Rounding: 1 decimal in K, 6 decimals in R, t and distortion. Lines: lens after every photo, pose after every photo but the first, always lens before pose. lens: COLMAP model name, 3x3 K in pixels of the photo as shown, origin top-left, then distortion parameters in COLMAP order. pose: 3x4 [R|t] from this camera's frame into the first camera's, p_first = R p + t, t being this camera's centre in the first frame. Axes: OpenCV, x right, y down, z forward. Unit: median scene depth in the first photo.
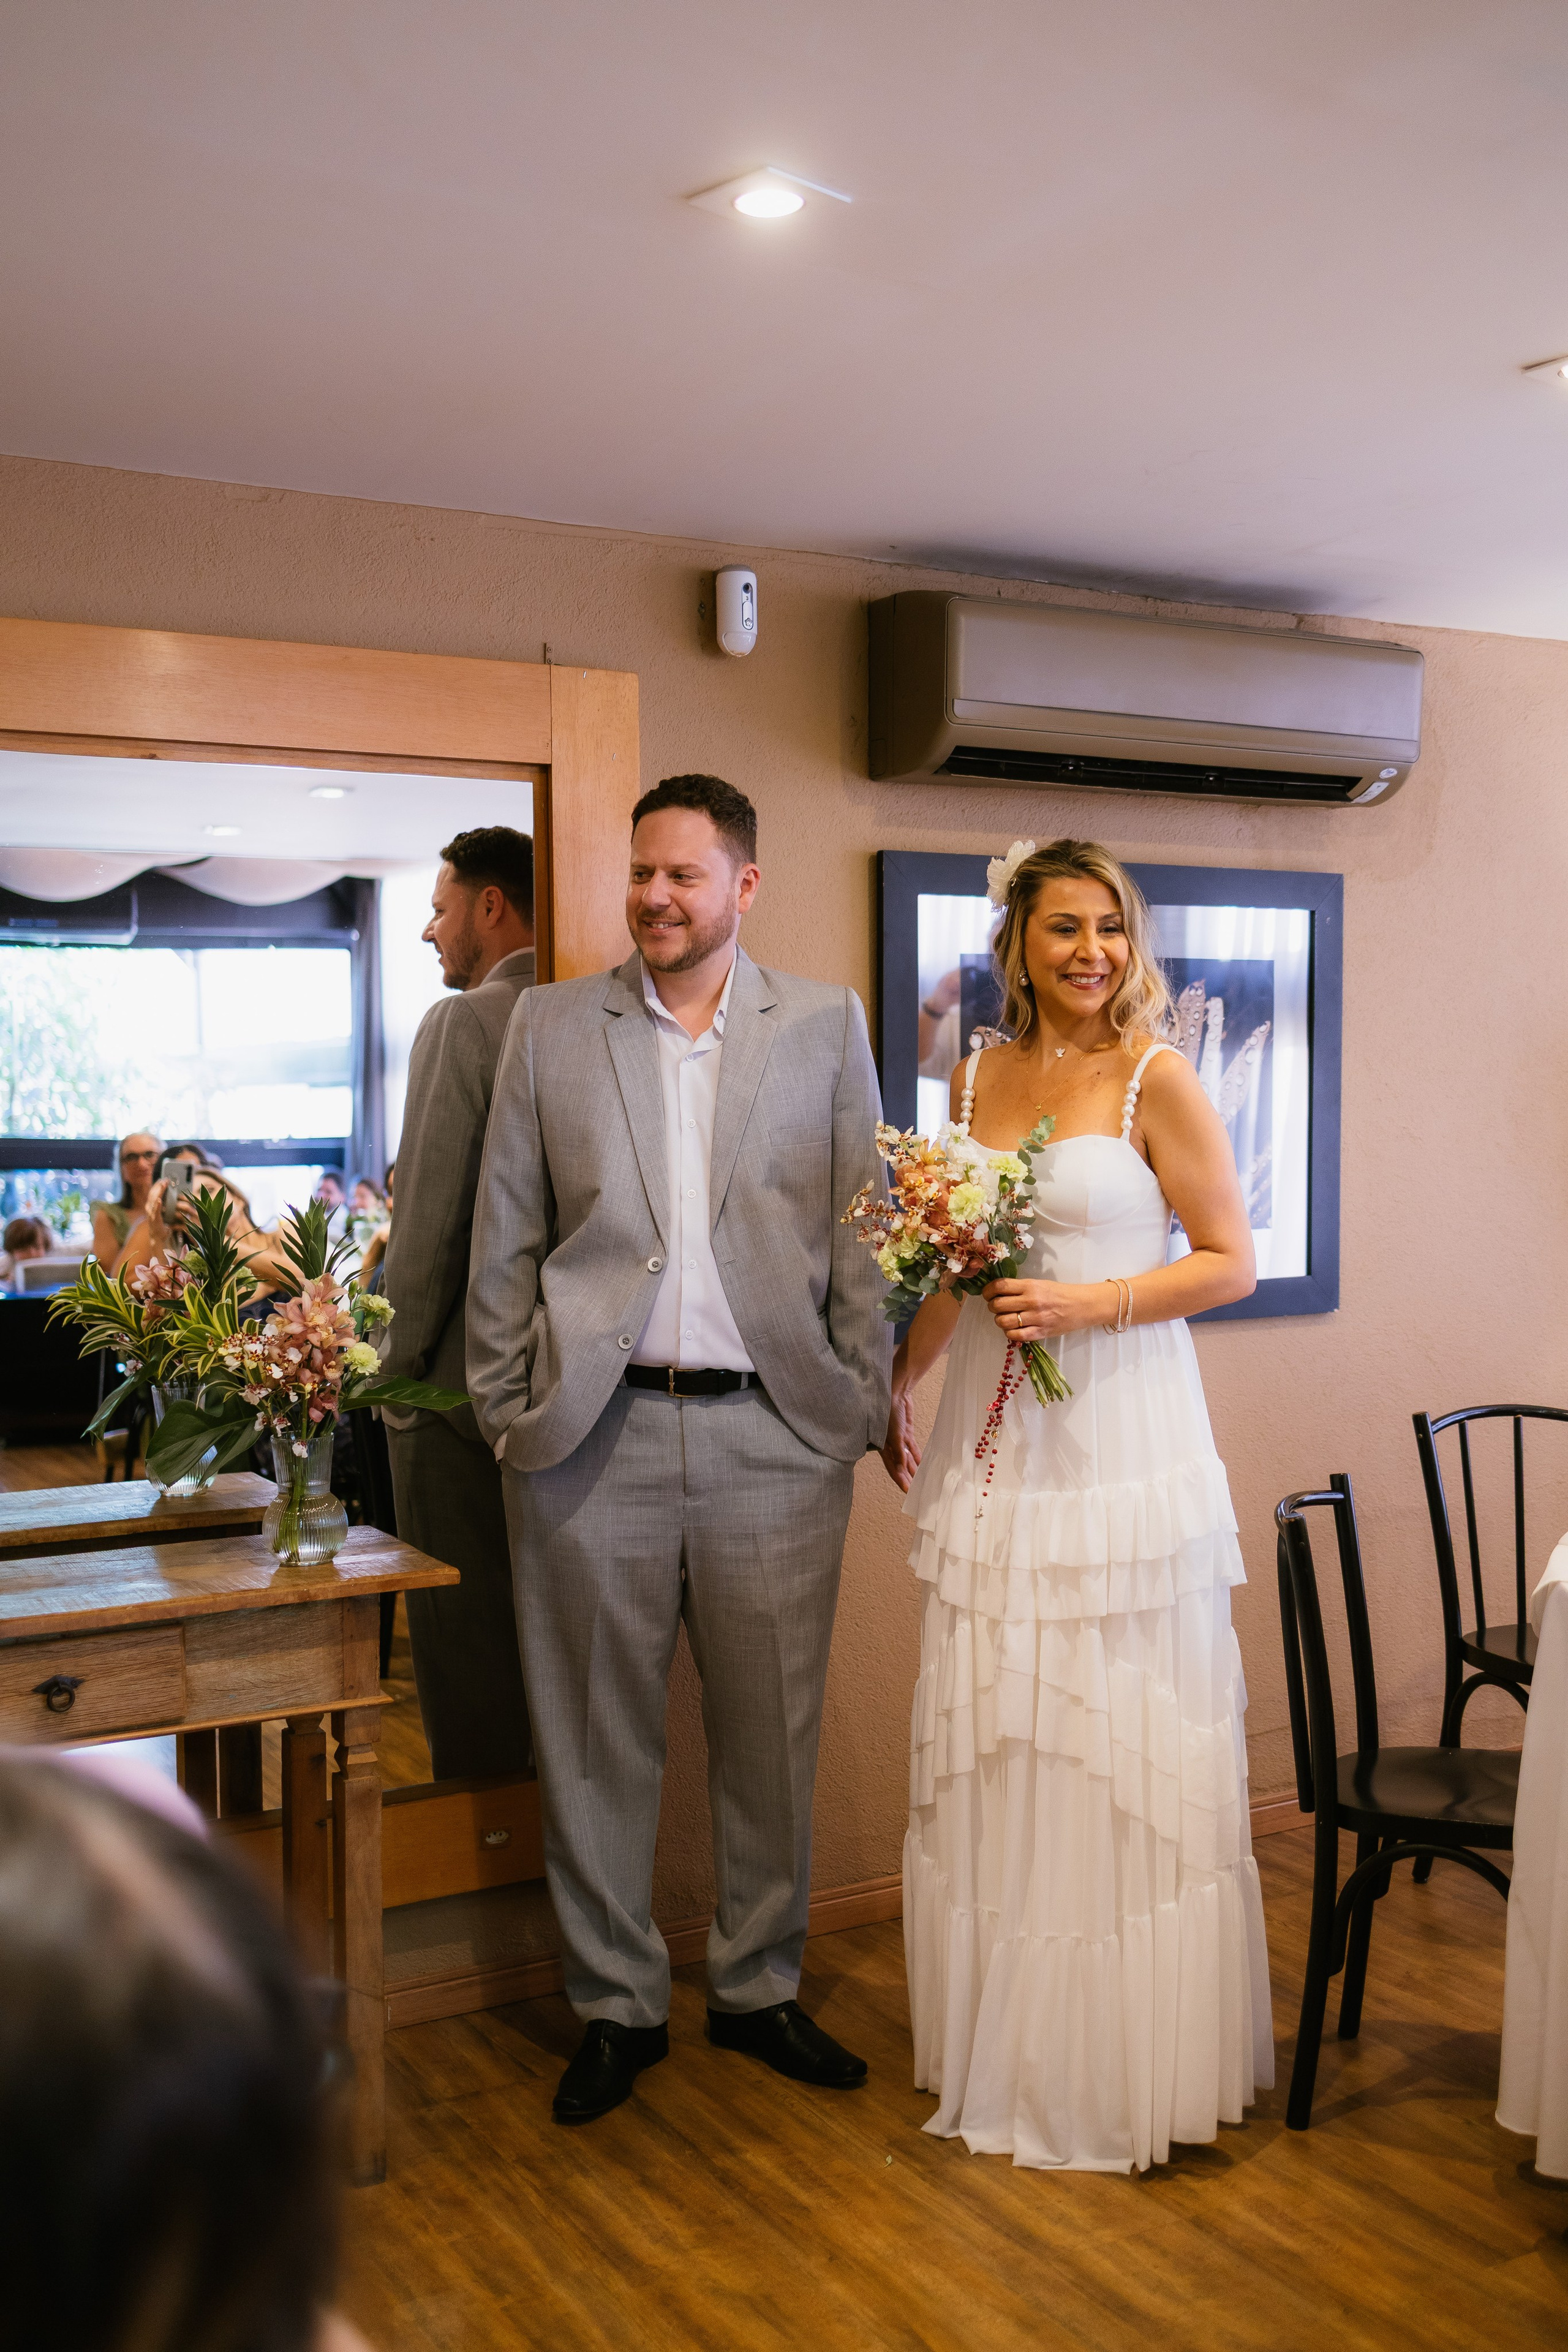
lens RADIAL K [[2252.1, 0, 791.6], [0, 2252.1, 1183.1], [0, 0, 1]] dist [0.009351, -0.009620]
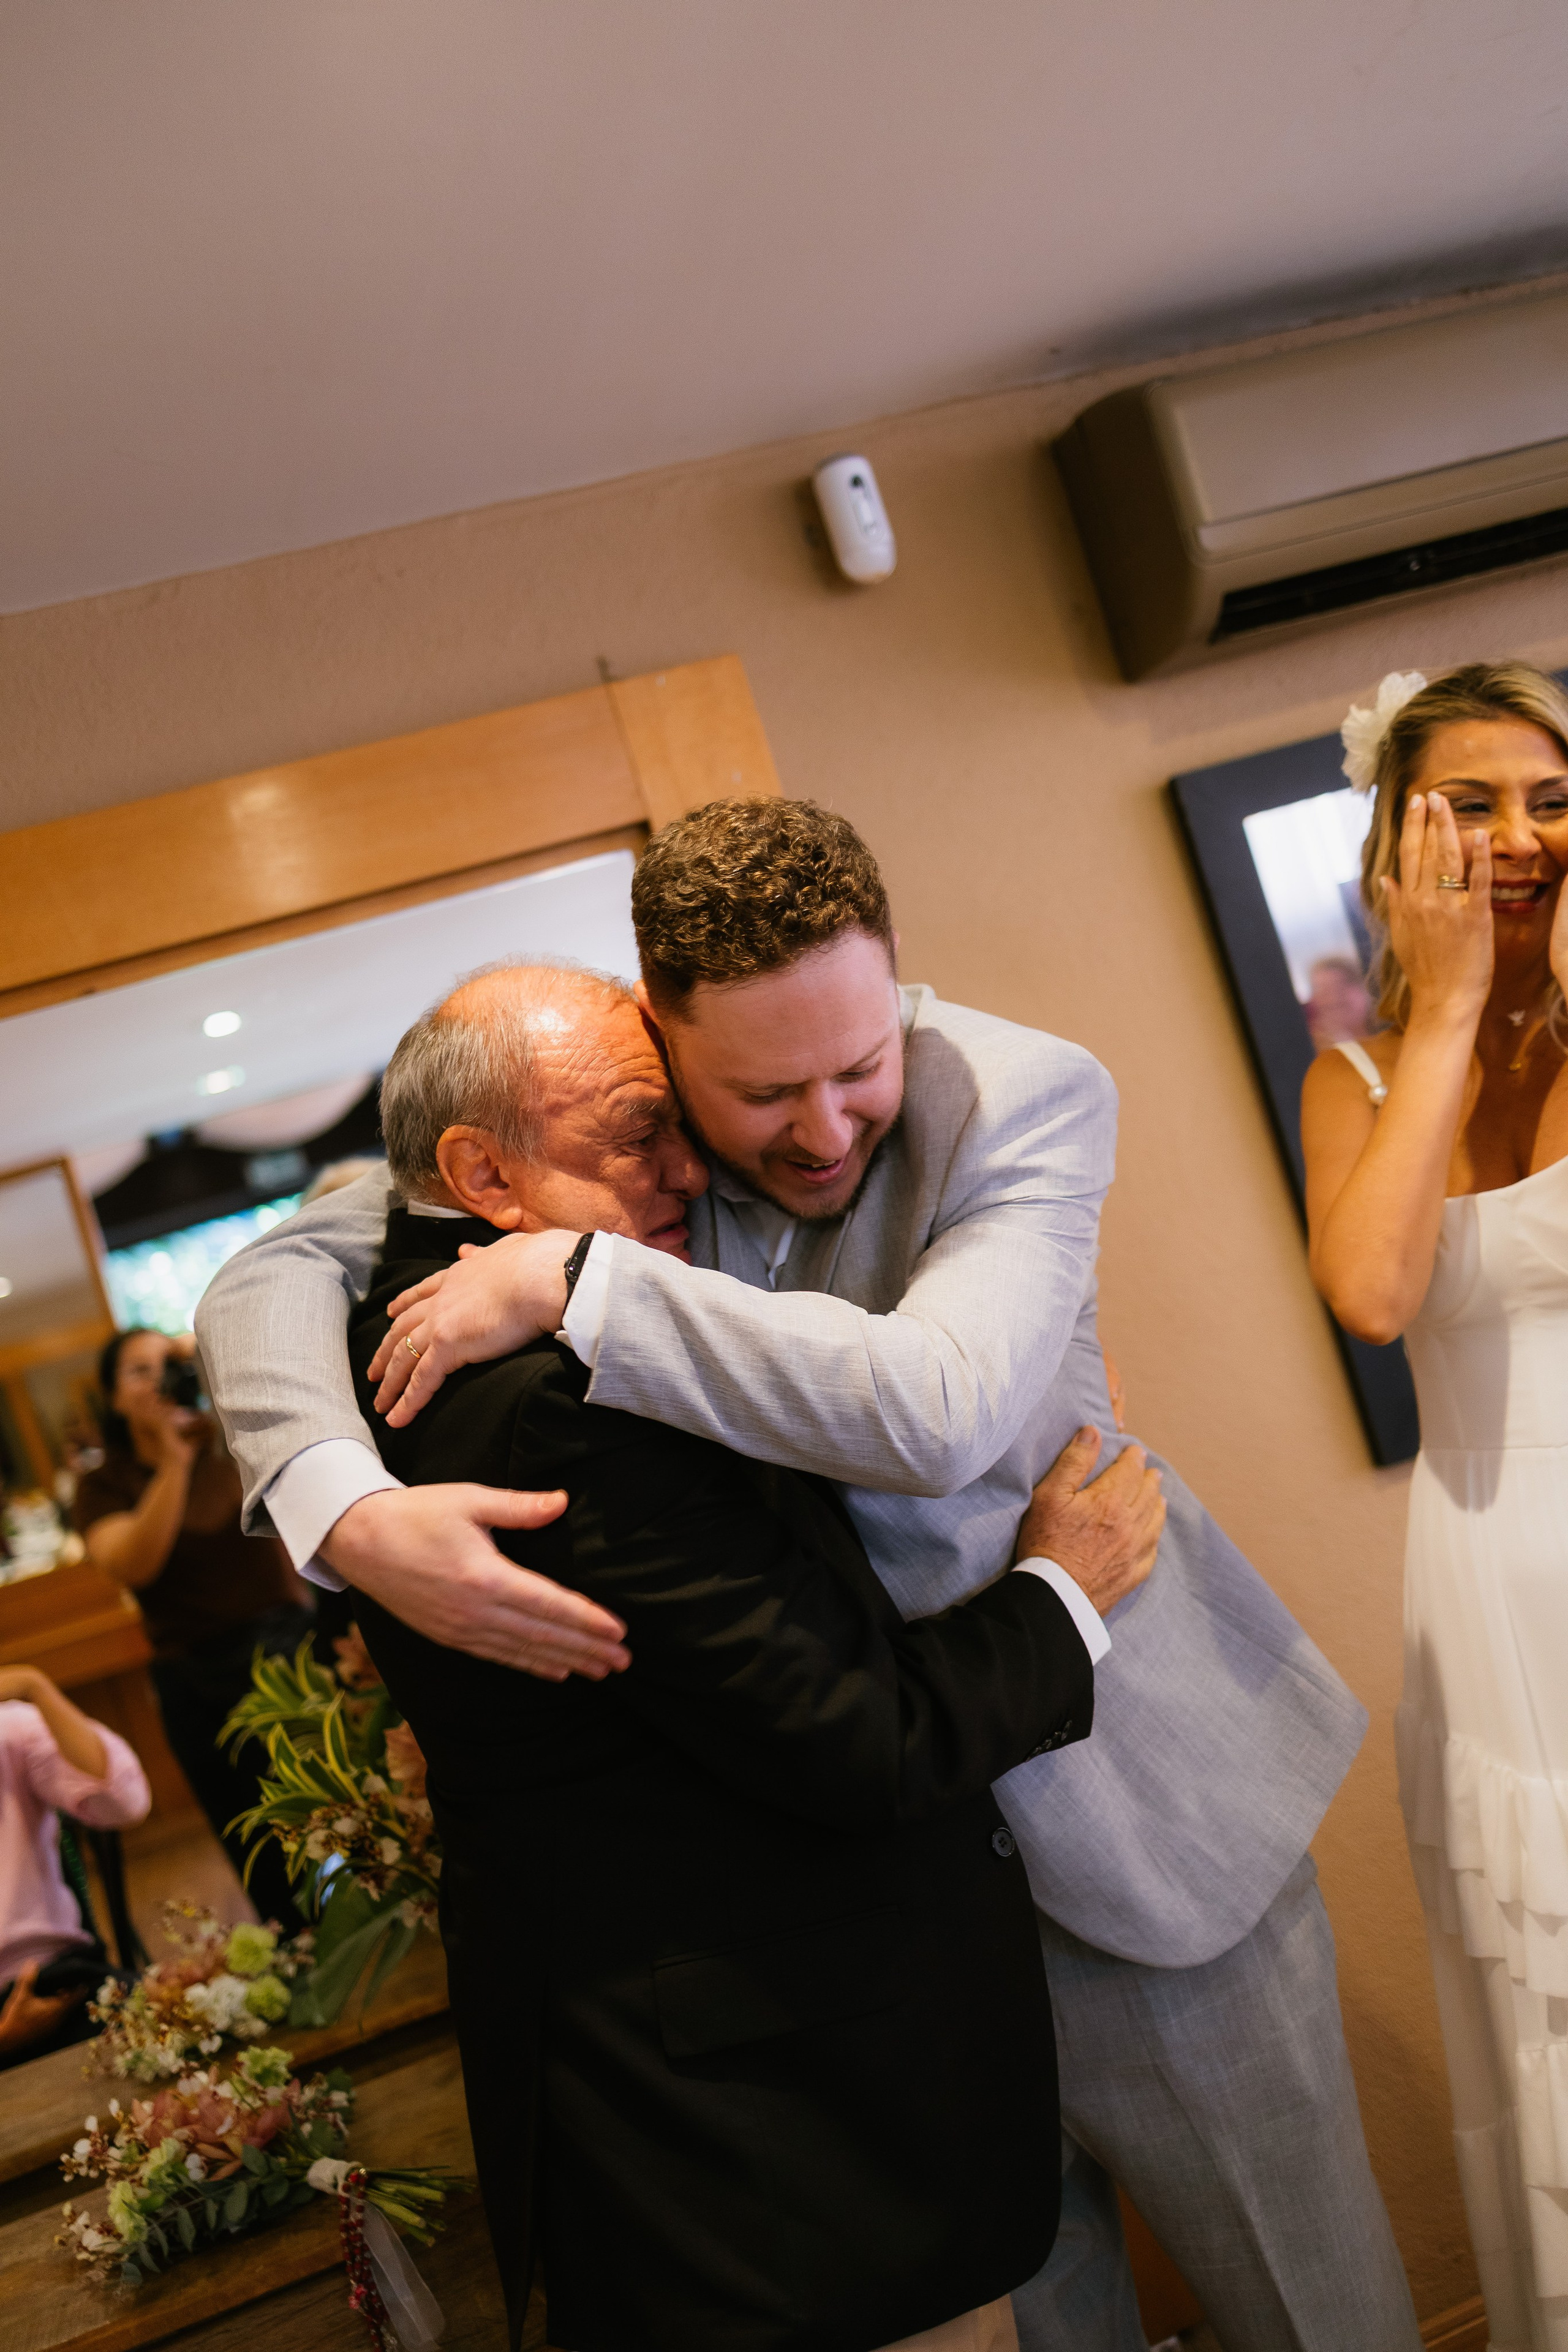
lens RADIAL K [[2252.1, 0, 791.6], [0, 2252.1, 1183.1], [0, 0, 1]] dist [0.009351, -0.009620]
pose [[0.922982, -0.279519, -0.264523, 0.078589], [0.277913, 0.959585, -0.044280, -0.030008], [0.266210, -0.032645, 0.963362, 0.297817]]
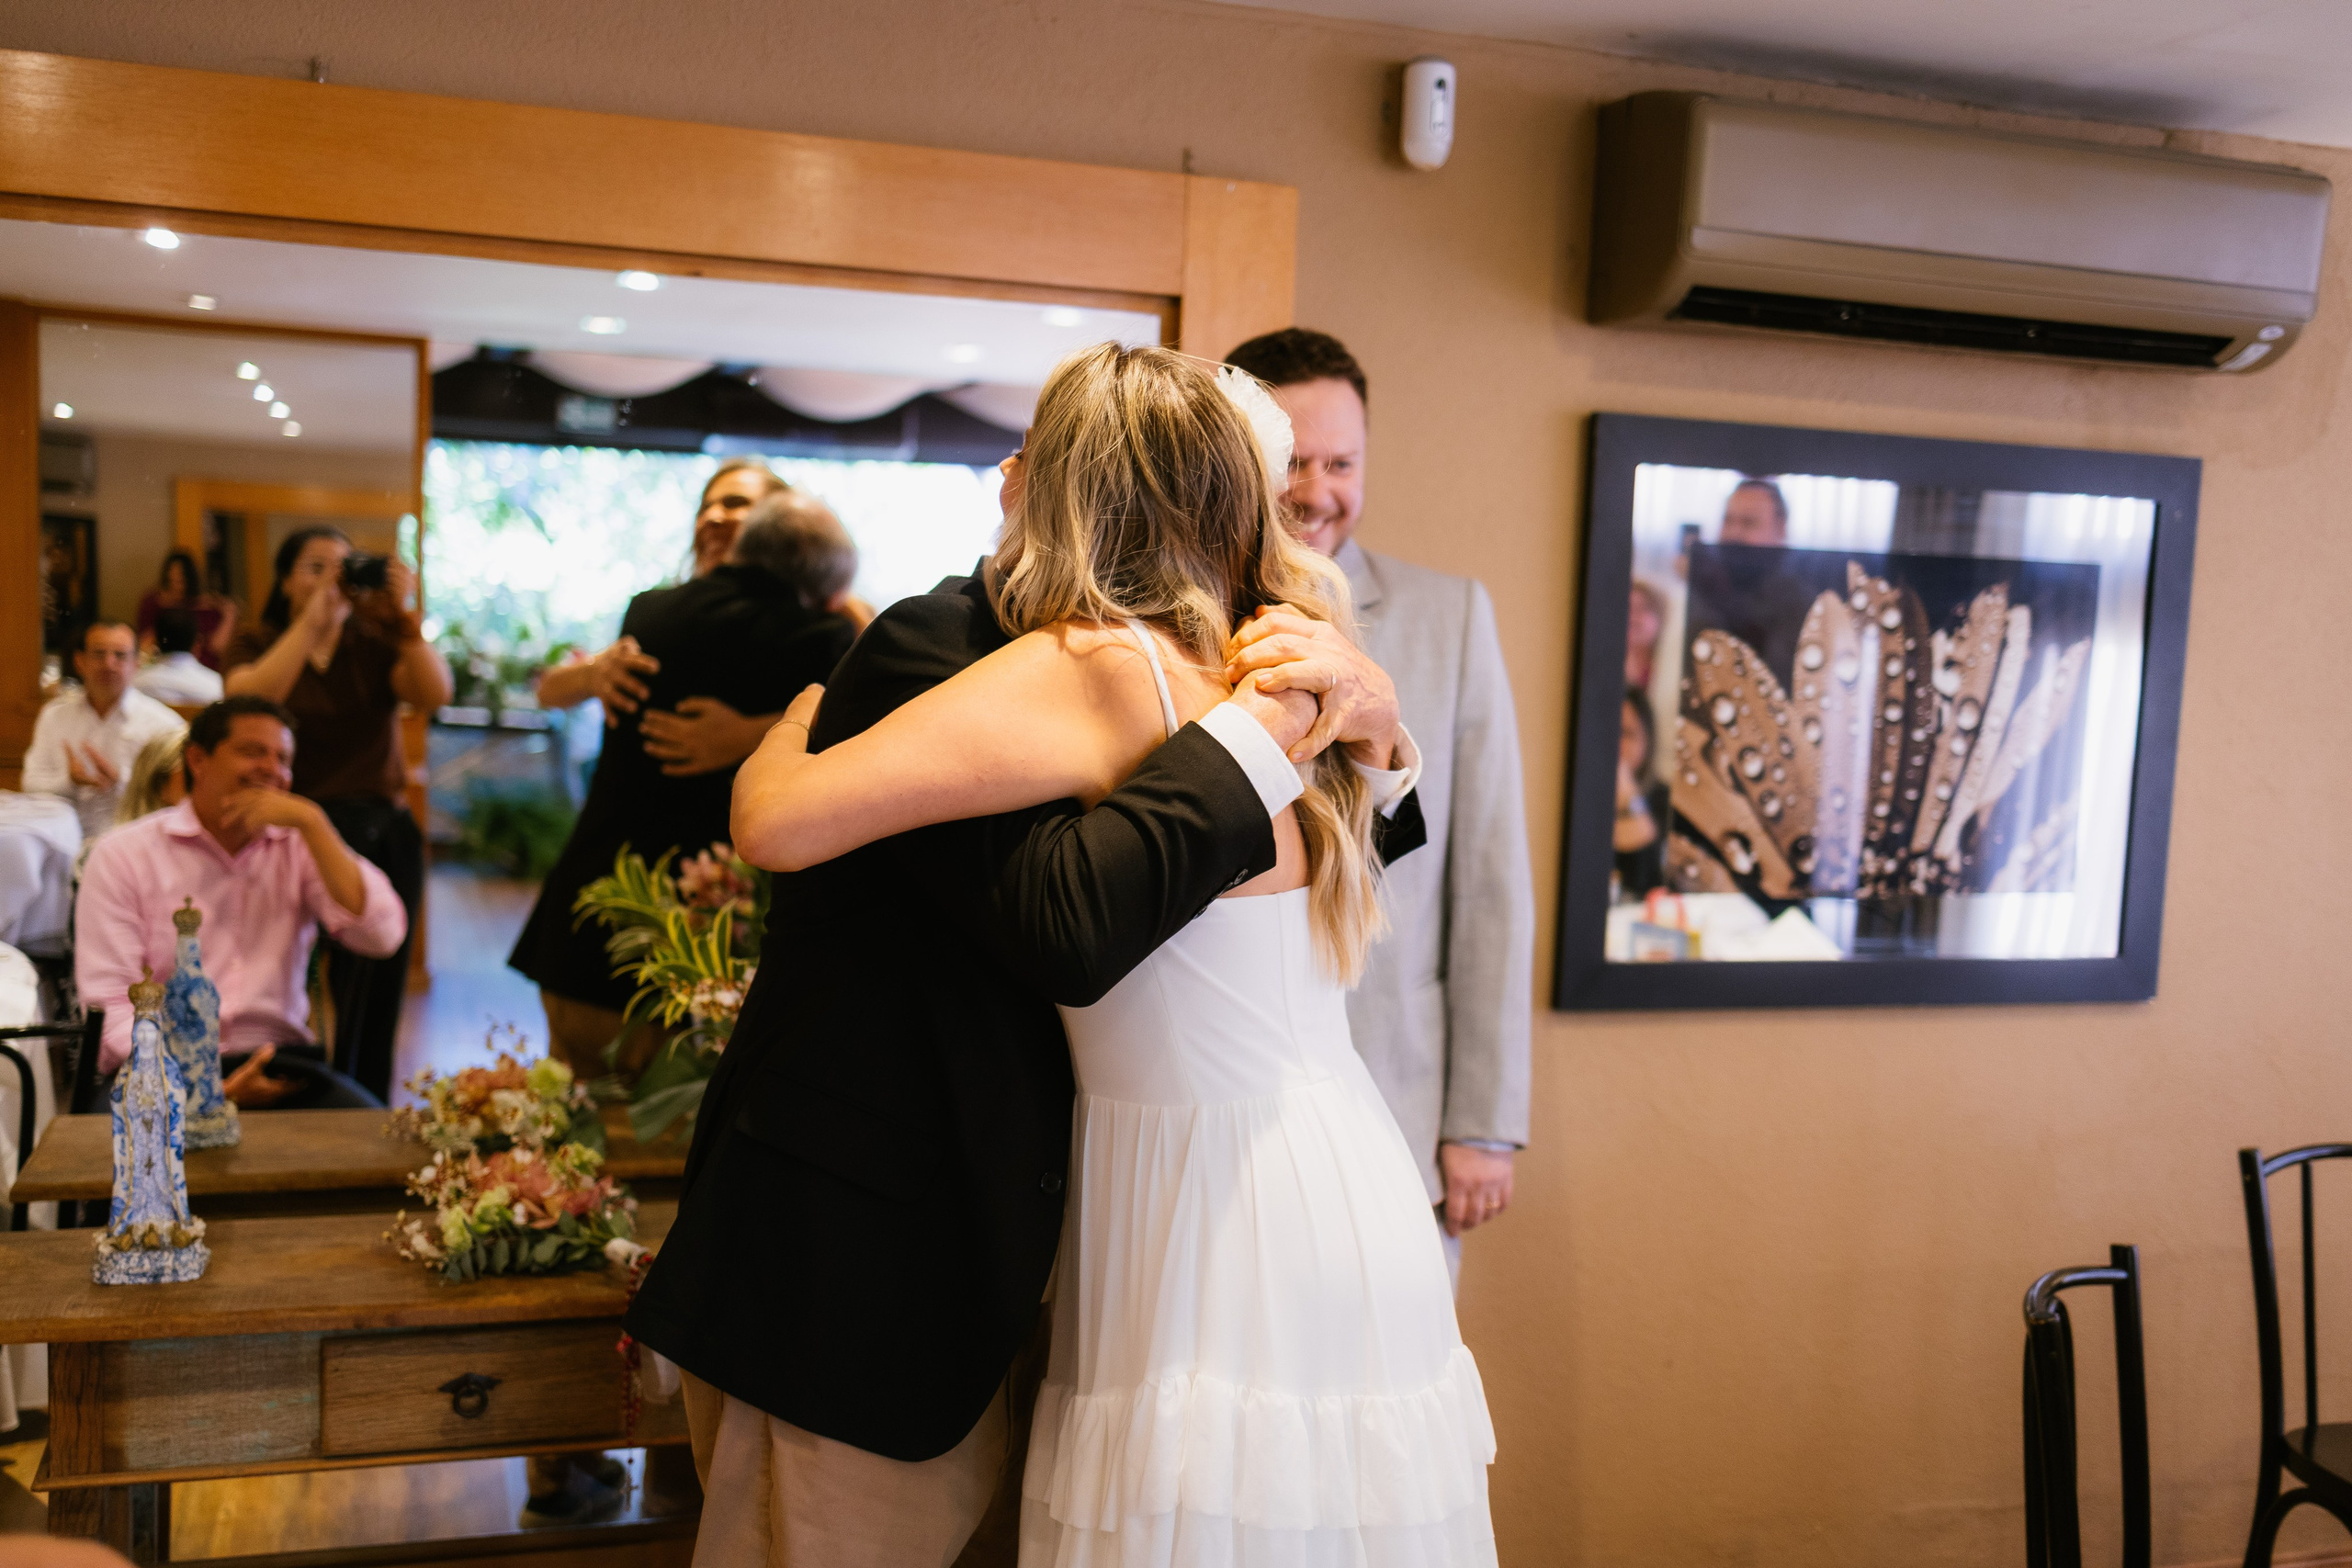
lens RADIAL K [[2251.9, 0, 1176.0], [0, 2251.9, 784.0], [0, 0, 1]] dist [0.009351, -0.009620]
pose [[0.979602, 0.067282, -0.189351, 0.053611], [-0.061131, 0.997401, 0.038143, -0.034016], [0.191425, -0.025790, 0.981168, 0.161976]]
